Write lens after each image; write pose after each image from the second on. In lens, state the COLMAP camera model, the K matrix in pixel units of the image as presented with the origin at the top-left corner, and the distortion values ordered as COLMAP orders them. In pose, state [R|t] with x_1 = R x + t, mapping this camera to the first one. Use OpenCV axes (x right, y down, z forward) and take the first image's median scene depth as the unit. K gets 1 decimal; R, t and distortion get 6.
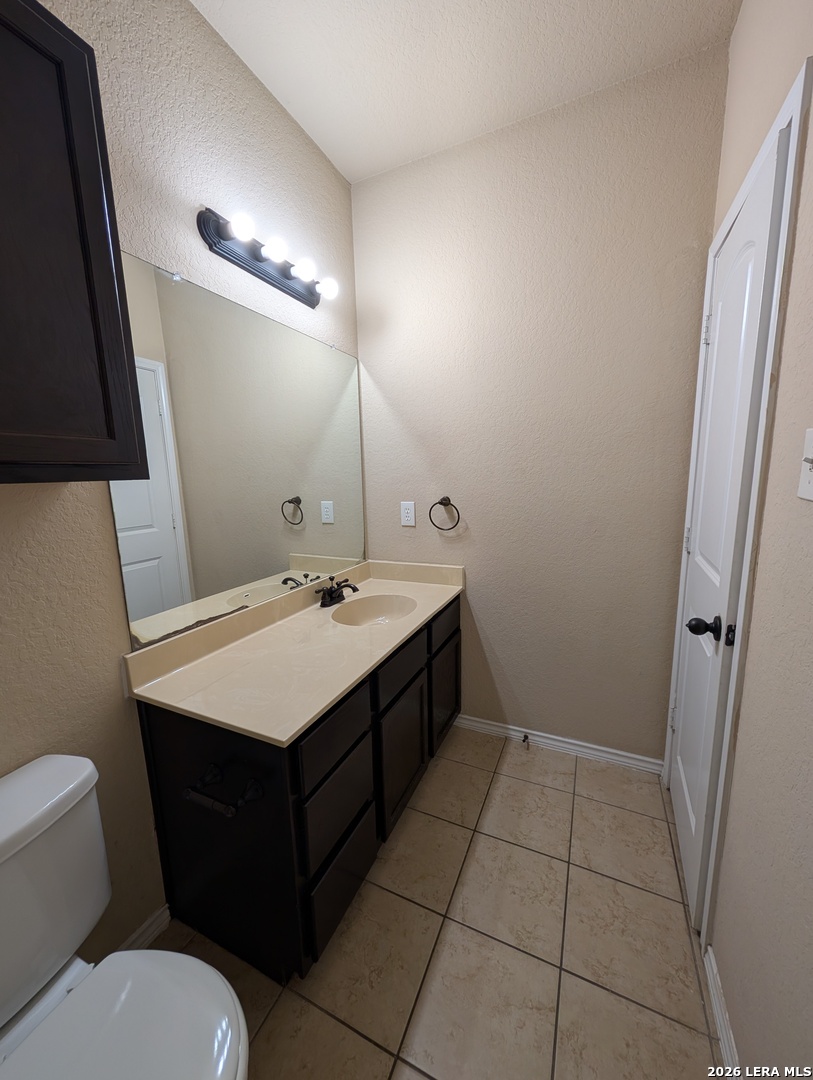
lens RADIAL K [[408.9, 0, 406.5], [0, 408.9, 540.0], [0, 0, 1]] dist [0.000871, 0.000380]
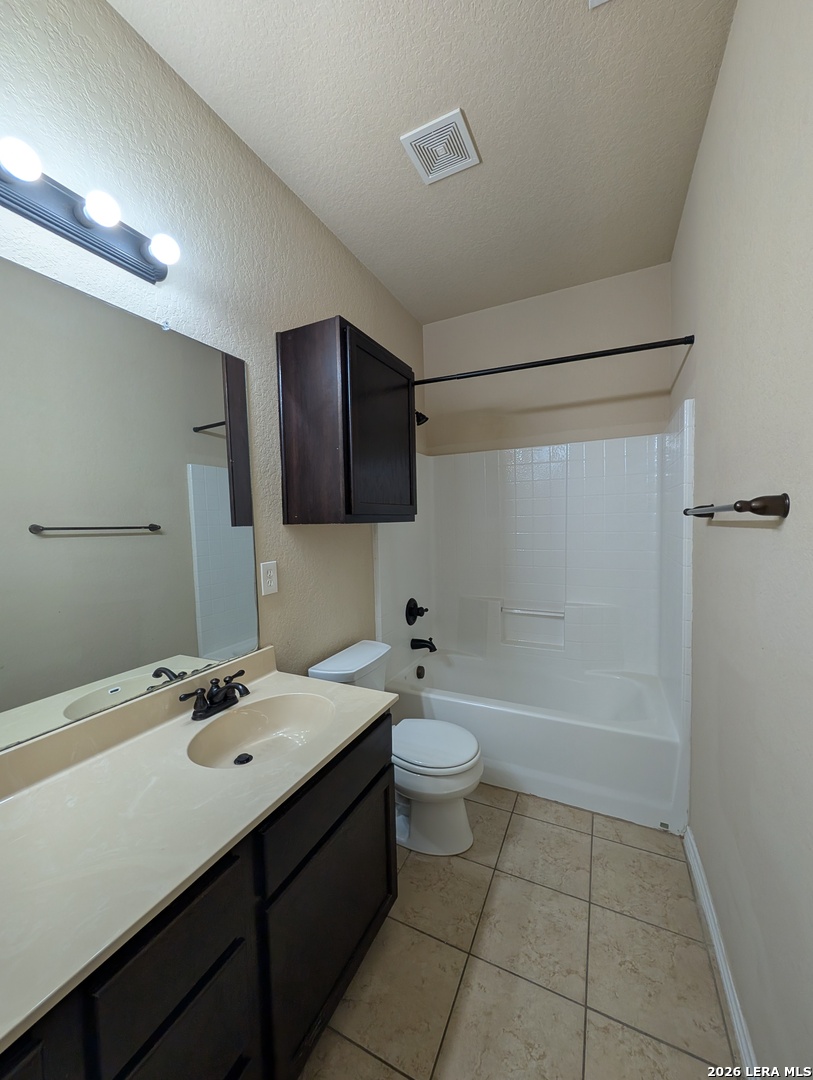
lens RADIAL K [[413.1, 0, 384.2], [0, 413.1, 539.2], [0, 0, 1]] dist [-0.000680, -0.000080]
pose [[0.998935, -0.002573, -0.046062, 0.134628], [-0.002937, 0.992871, -0.119159, -0.049133], [0.046040, 0.119167, 0.991806, 0.286407]]
